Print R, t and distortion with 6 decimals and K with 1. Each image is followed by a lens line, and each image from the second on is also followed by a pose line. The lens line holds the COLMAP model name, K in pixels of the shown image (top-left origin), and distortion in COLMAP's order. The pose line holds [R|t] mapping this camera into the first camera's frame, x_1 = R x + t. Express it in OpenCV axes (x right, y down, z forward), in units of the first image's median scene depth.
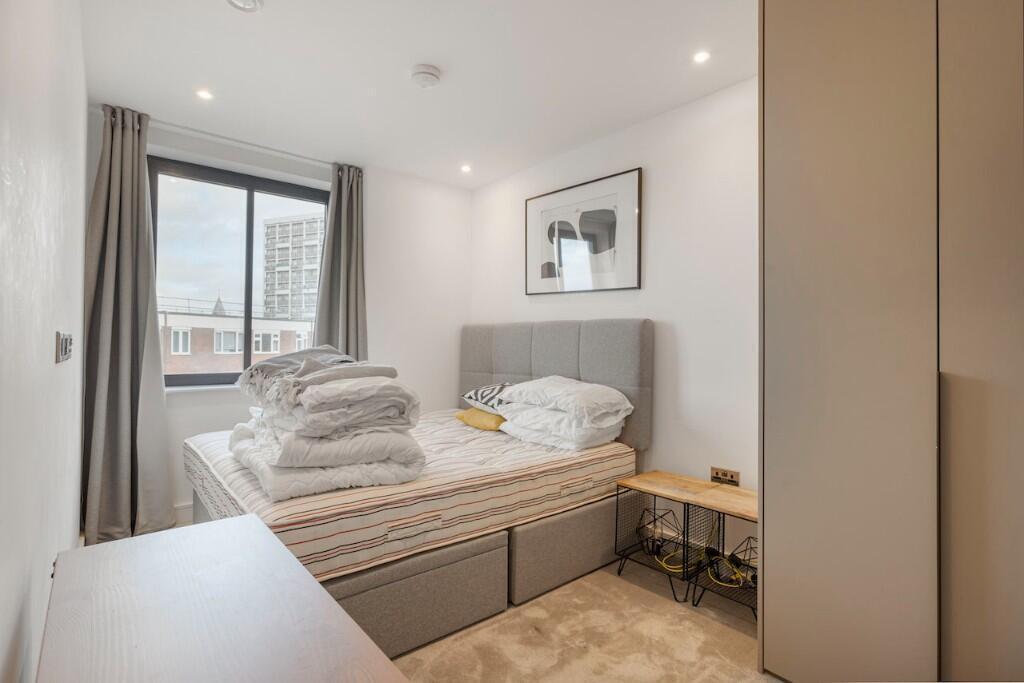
lens RADIAL K [[499.4, 0, 512.4], [0, 499.4, 336.8], [0, 0, 1]] dist [-0.000986, 0.000003]
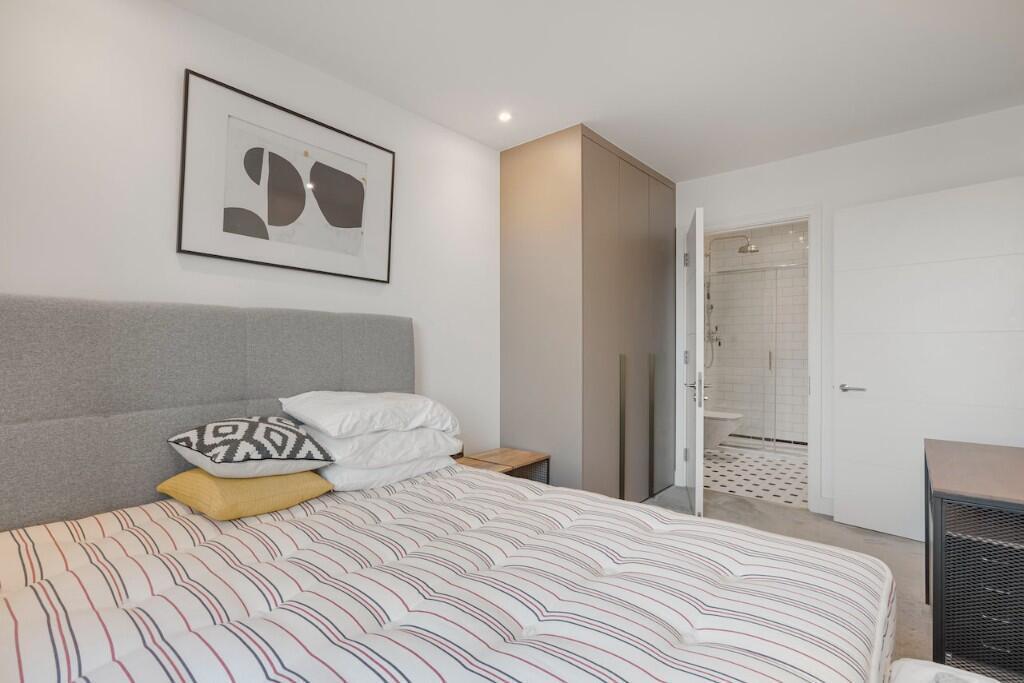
lens RADIAL K [[462.2, 0, 512.1], [0, 462.2, 344.1], [0, 0, 1]] dist [-0.004931, 0.004038]
pose [[-0.148012, -0.004853, 0.988974, -0.573575], [-0.003034, 0.999985, 0.004453, 0.009738], [-0.988981, -0.002342, -0.148025, 0.839294]]
